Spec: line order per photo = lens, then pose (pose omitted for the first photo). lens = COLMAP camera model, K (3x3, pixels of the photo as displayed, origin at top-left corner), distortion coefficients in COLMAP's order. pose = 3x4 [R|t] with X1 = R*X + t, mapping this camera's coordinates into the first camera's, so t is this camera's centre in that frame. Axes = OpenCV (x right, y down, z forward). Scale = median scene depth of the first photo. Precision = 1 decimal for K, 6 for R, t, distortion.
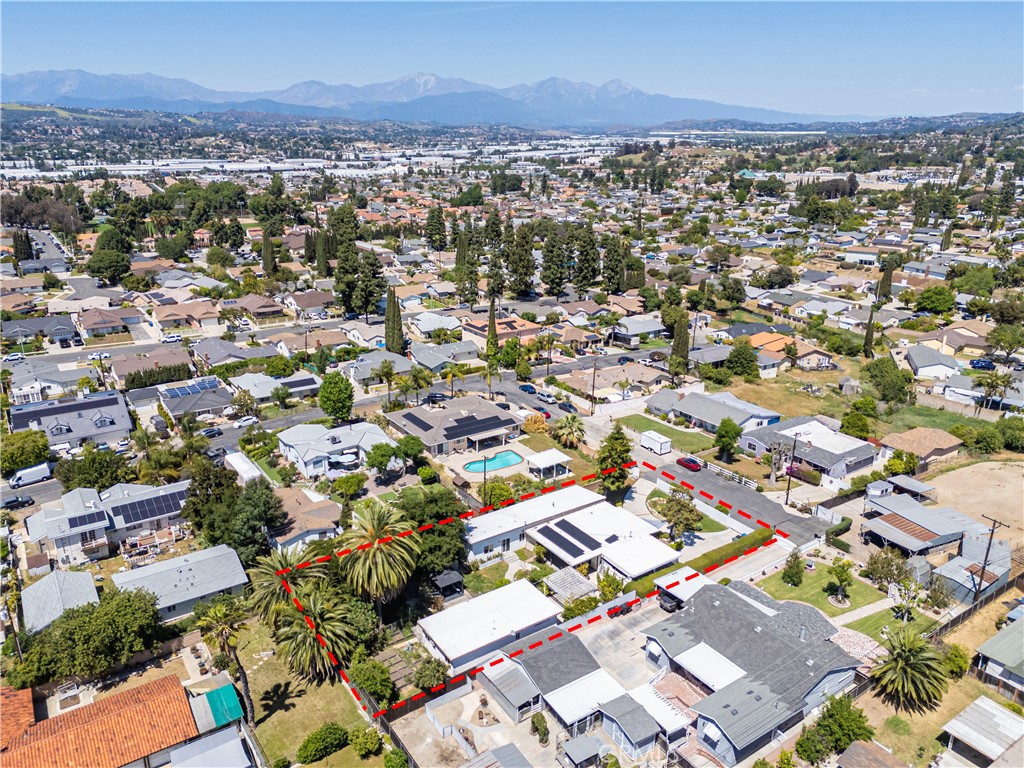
lens RADIAL K [[734.8, 0, 512.0], [0, 734.8, 384.0], [0, 0, 1]] dist [0.084930, -0.091384]
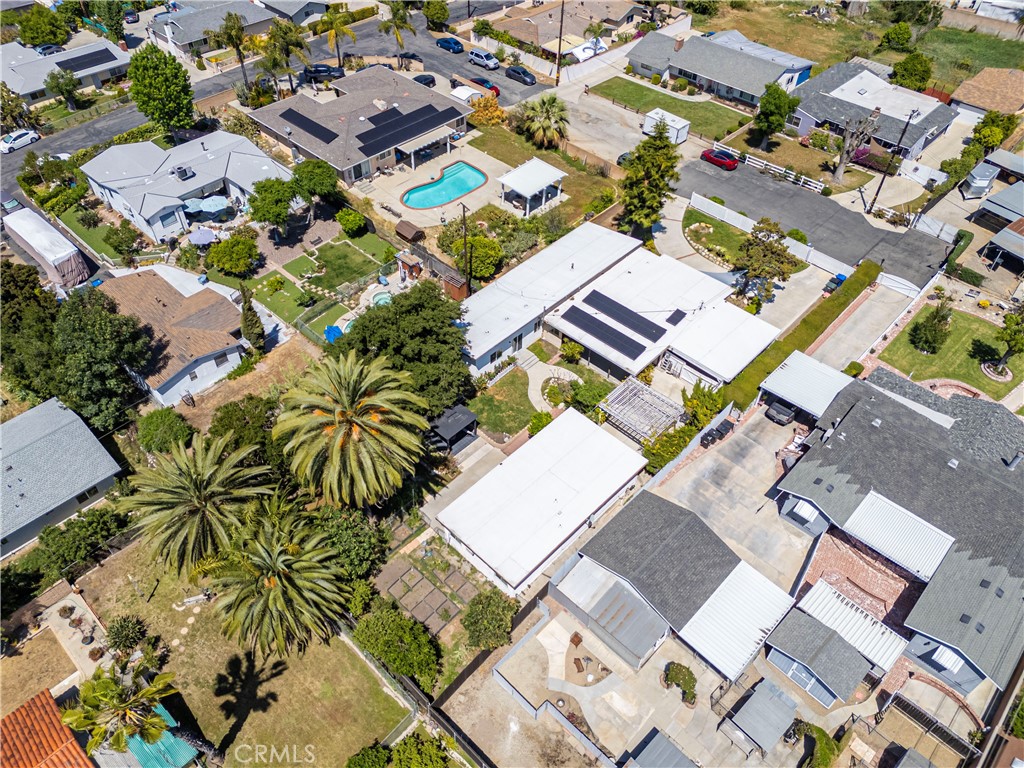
lens RADIAL K [[734.8, 0, 512.0], [0, 734.8, 384.0], [0, 0, 1]] dist [0.084930, -0.091384]
pose [[0.977275, -0.145331, 0.154314, -0.095046], [0.057440, 0.882298, 0.467174, -0.045279], [-0.204046, -0.447693, 0.870595, 0.324902]]
